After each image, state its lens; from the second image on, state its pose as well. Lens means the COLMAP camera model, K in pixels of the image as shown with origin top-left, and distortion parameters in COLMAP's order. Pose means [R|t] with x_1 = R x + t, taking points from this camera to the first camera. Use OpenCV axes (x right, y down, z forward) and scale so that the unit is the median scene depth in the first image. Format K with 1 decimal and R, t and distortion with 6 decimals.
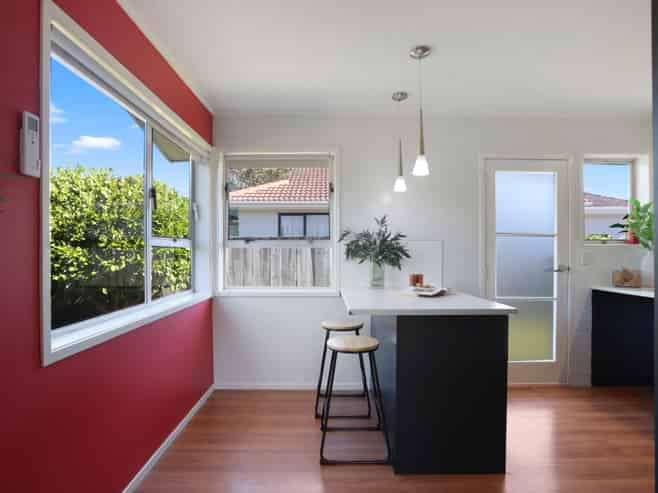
lens RADIAL K [[366.1, 0, 329.0], [0, 366.1, 246.5], [0, 0, 1]] dist [-0.044536, -0.000233]
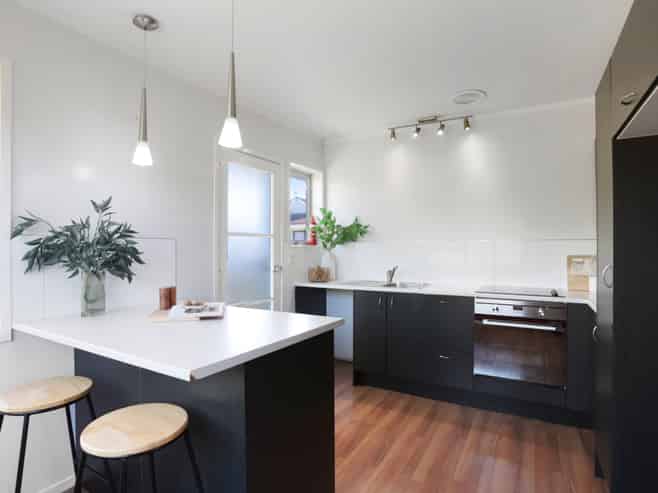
lens RADIAL K [[366.1, 0, 329.0], [0, 366.1, 246.5], [0, 0, 1]] dist [-0.044536, -0.000233]
pose [[0.527762, 0.002908, 0.849388, -0.167786], [-0.008249, 0.999965, 0.001701, -0.005077], [-0.849352, -0.007904, 0.527767, 0.339212]]
